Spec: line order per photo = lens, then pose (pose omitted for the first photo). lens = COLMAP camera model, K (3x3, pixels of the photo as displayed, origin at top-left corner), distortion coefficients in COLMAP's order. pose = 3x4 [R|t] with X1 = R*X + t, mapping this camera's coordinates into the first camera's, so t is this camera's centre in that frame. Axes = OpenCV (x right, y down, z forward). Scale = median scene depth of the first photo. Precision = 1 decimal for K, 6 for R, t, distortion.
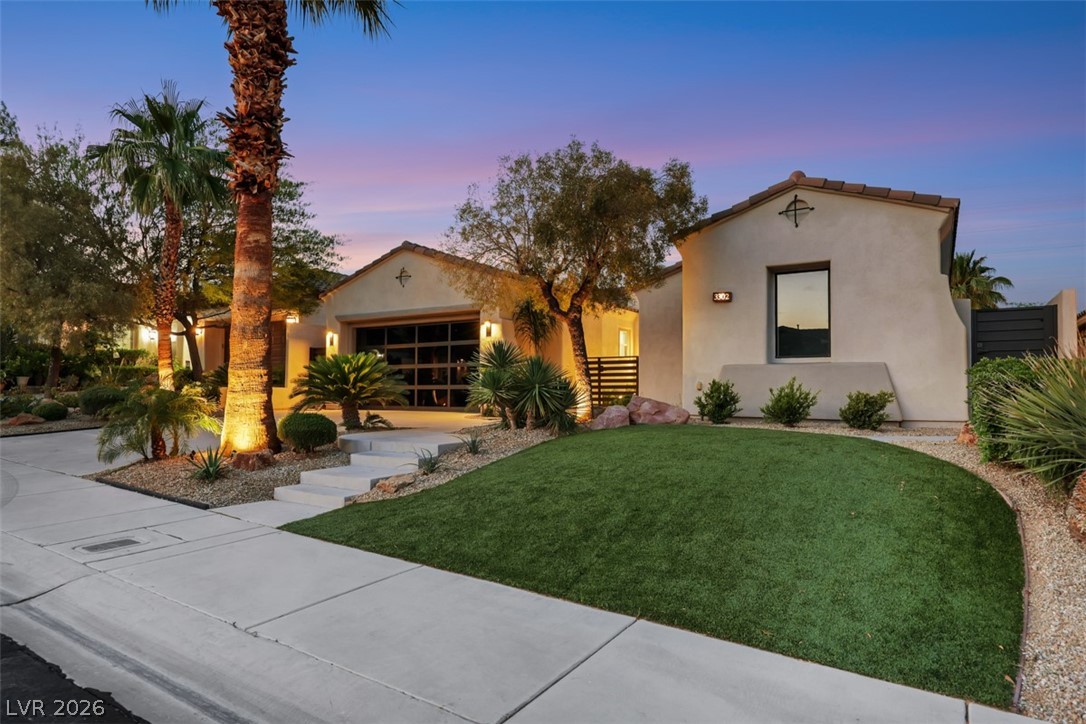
lens RADIAL K [[607.4, 0, 543.0], [0, 607.4, 362.0], [0, 0, 1]] dist [0.005205, 0.001060]
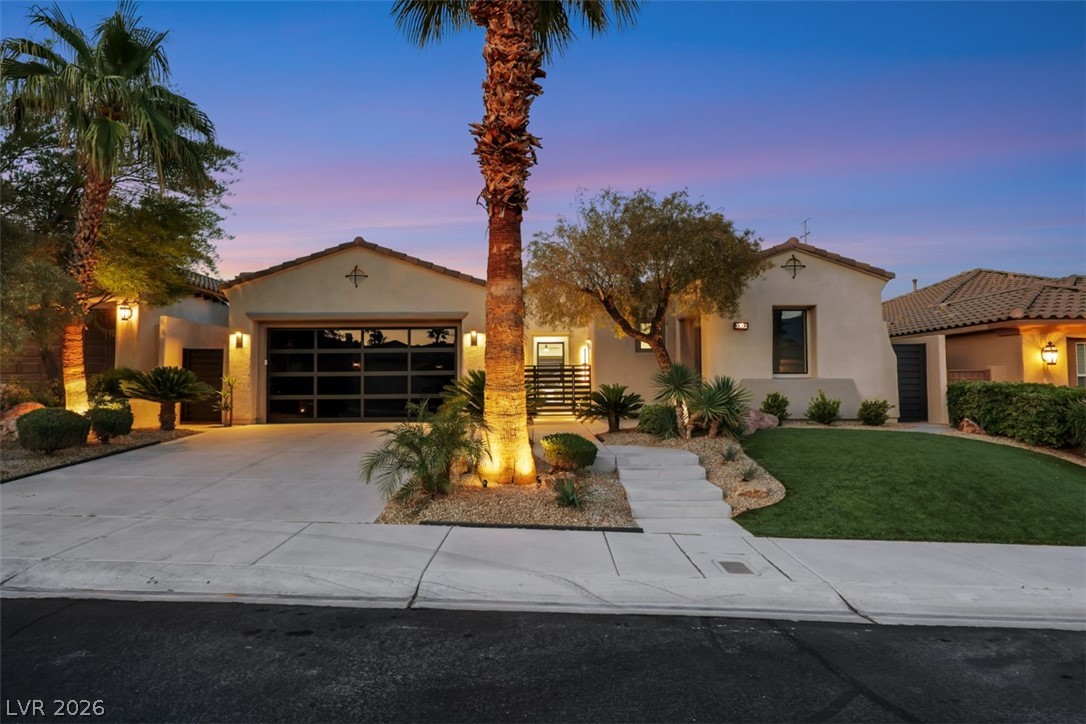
lens RADIAL K [[607.4, 0, 543.0], [0, 607.4, 362.0], [0, 0, 1]] dist [0.005205, 0.001060]
pose [[0.854440, 0.010486, 0.519445, -0.726032], [-0.014773, 0.999882, 0.004116, -0.029998], [-0.519341, -0.011191, 0.854494, 0.118133]]
